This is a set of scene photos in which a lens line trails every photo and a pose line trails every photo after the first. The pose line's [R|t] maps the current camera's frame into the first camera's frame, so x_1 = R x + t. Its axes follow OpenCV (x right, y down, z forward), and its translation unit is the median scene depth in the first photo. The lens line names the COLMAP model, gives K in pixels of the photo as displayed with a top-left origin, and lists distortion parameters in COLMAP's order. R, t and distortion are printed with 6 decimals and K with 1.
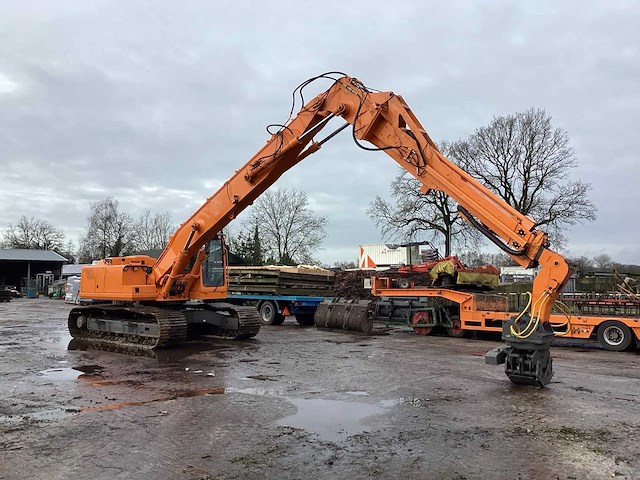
lens RADIAL K [[579.7, 0, 311.4], [0, 579.7, 238.4], [0, 0, 1]] dist [0.141914, -0.236619]
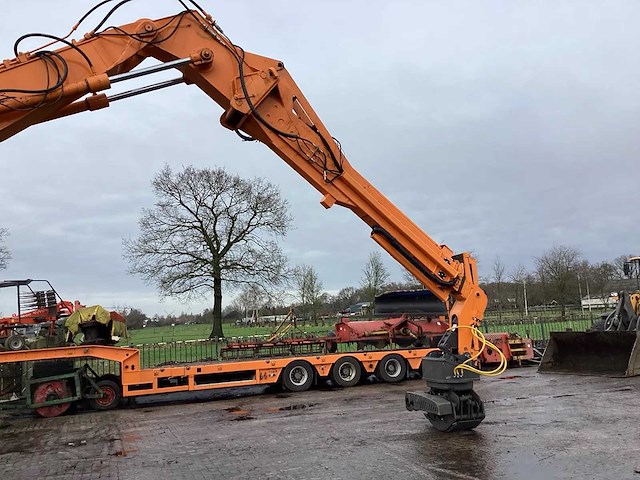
lens RADIAL K [[579.7, 0, 311.4], [0, 579.7, 238.4], [0, 0, 1]] dist [0.141914, -0.236619]
pose [[0.476964, 0.091154, 0.874183, -0.236196], [-0.008600, 0.995044, -0.099064, 0.020203], [-0.878881, 0.039732, 0.475384, 0.327958]]
